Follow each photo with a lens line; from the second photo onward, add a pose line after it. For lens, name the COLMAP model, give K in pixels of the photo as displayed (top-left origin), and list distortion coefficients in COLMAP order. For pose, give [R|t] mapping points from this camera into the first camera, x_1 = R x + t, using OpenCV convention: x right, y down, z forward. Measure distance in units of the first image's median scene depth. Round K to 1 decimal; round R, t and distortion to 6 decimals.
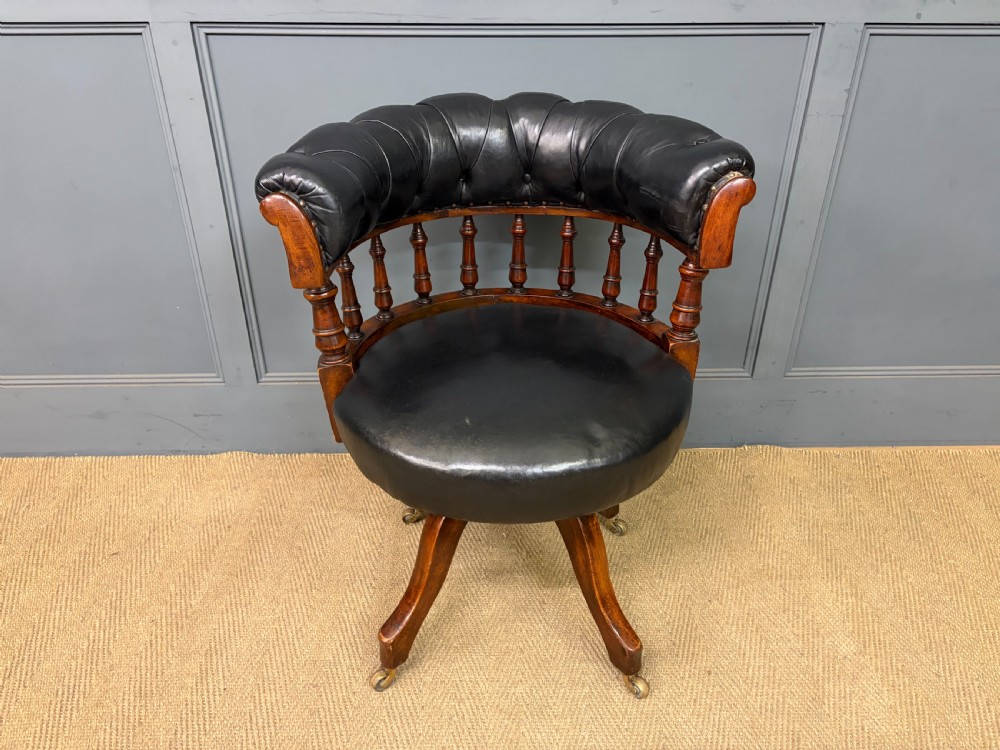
lens RADIAL K [[770.4, 0, 496.9], [0, 770.4, 374.3], [0, 0, 1]] dist [0.040291, -0.046455]
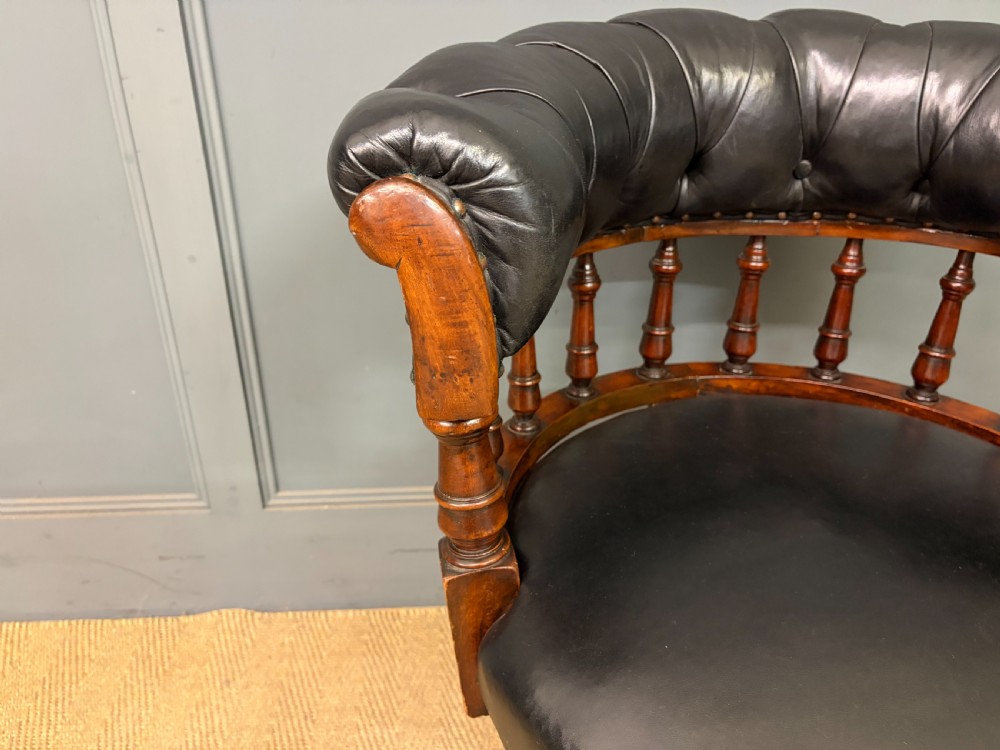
lens RADIAL K [[770.4, 0, 493.7], [0, 770.4, 375.8], [0, 0, 1]] dist [0.040291, -0.046455]
pose [[0.999164, -0.008752, 0.039943, -0.191051], [0.009881, 0.999554, -0.028168, -0.096972], [-0.039679, 0.028539, 0.998805, 0.473849]]
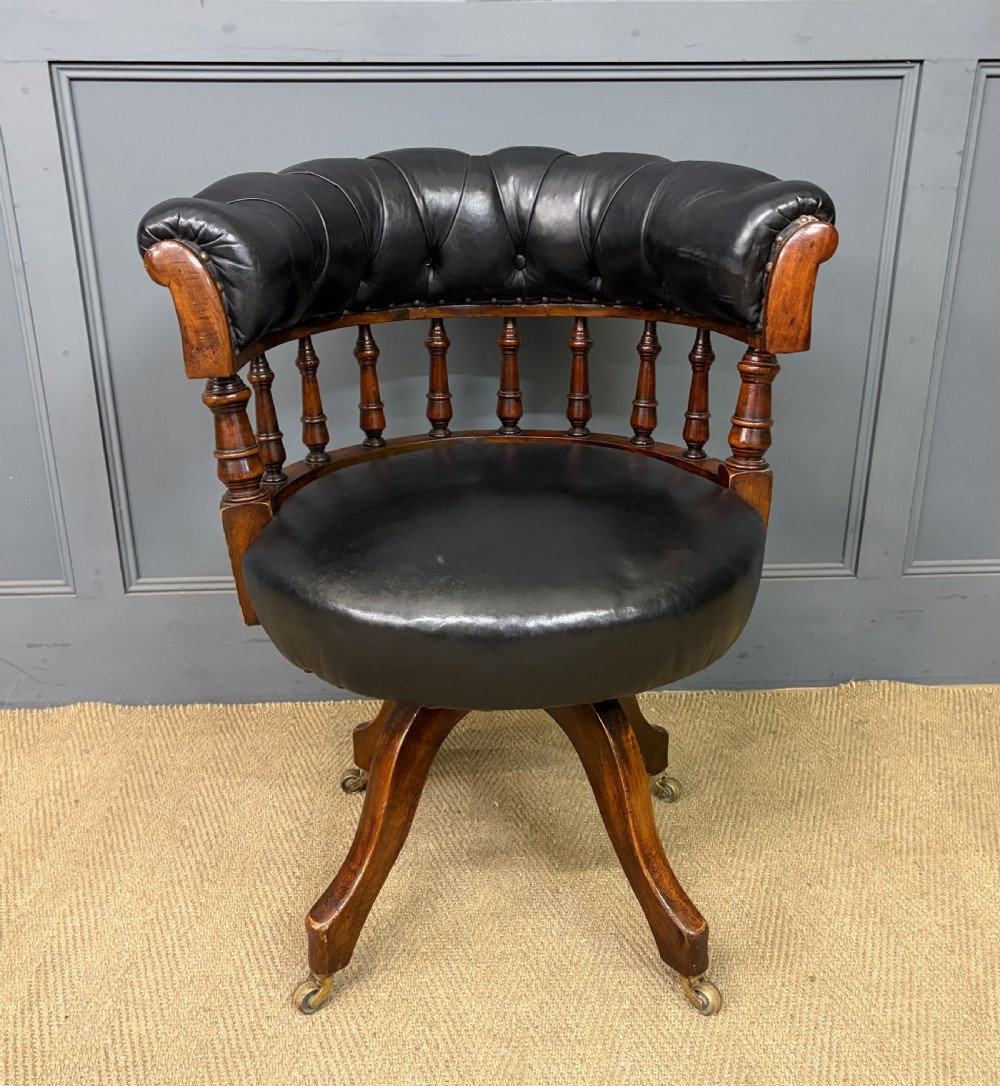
lens RADIAL K [[1171.8, 0, 501.4], [0, 1171.8, 545.4], [0, 0, 1]] dist [0.023797, 0.000000]
pose [[0.999699, -0.014311, 0.019944, -0.002998], [0.016913, 0.990417, -0.137071, 0.148829], [-0.017791, 0.137367, 0.990361, -0.029046]]
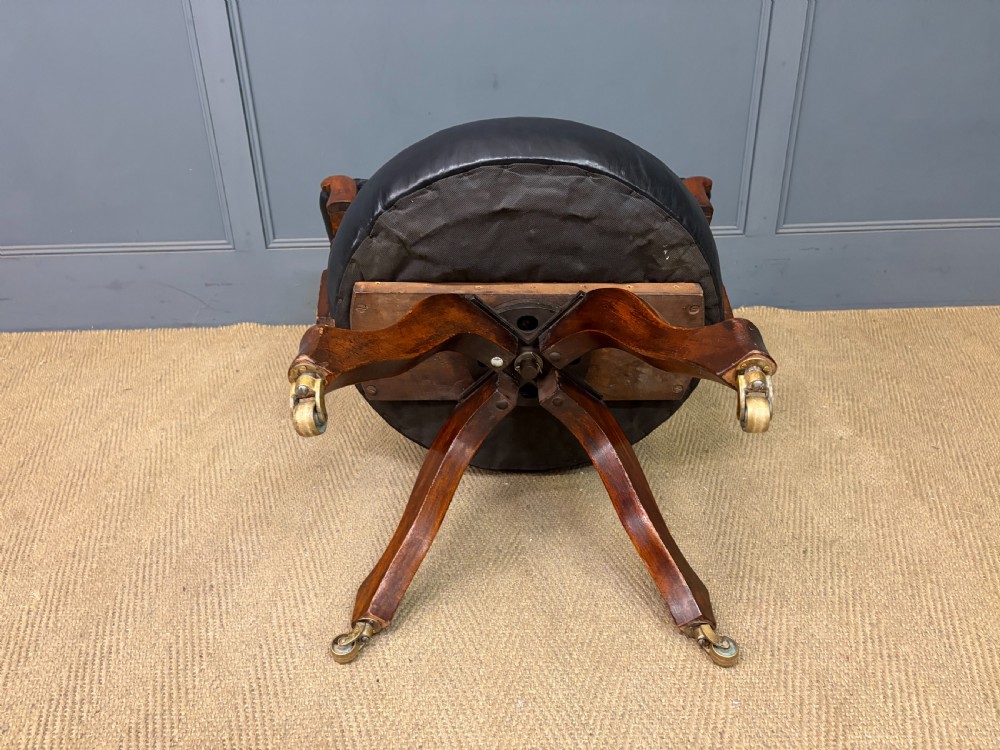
lens RADIAL K [[770.4, 0, 492.9], [0, 770.4, 372.8], [0, 0, 1]] dist [0.040291, -0.046455]
pose [[0.999532, -0.021276, -0.021996, 0.019116], [0.019324, 0.996155, -0.085453, 0.350717], [0.023729, 0.084988, 0.996099, -0.019682]]
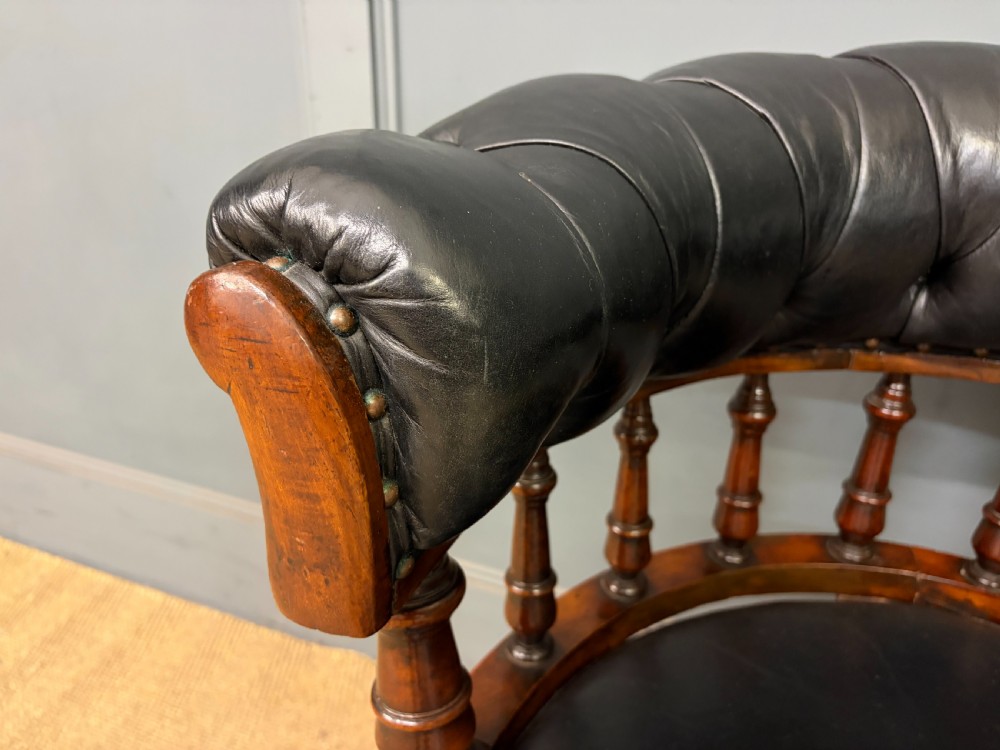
lens RADIAL K [[770.4, 0, 498.2], [0, 770.4, 369.6], [0, 0, 1]] dist [0.040291, -0.046455]
pose [[0.922099, 0.182894, -0.341003, -0.091182], [-0.206867, 0.977744, -0.034980, -0.158265], [0.327016, 0.102797, 0.939411, 0.602930]]
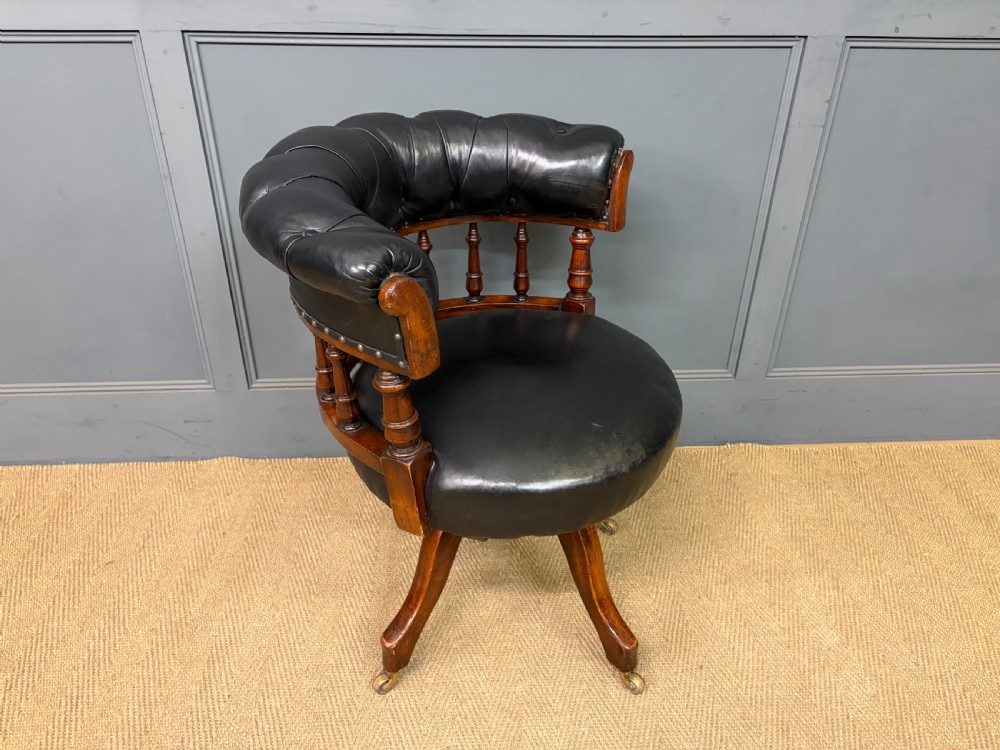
lens RADIAL K [[770.4, 0, 498.4], [0, 770.4, 378.0], [0, 0, 1]] dist [0.040291, -0.046455]
pose [[0.999138, -0.010483, 0.040161, -0.033582], [0.009830, 0.999817, 0.016417, -0.021027], [-0.040326, -0.016008, 0.999058, -0.018678]]
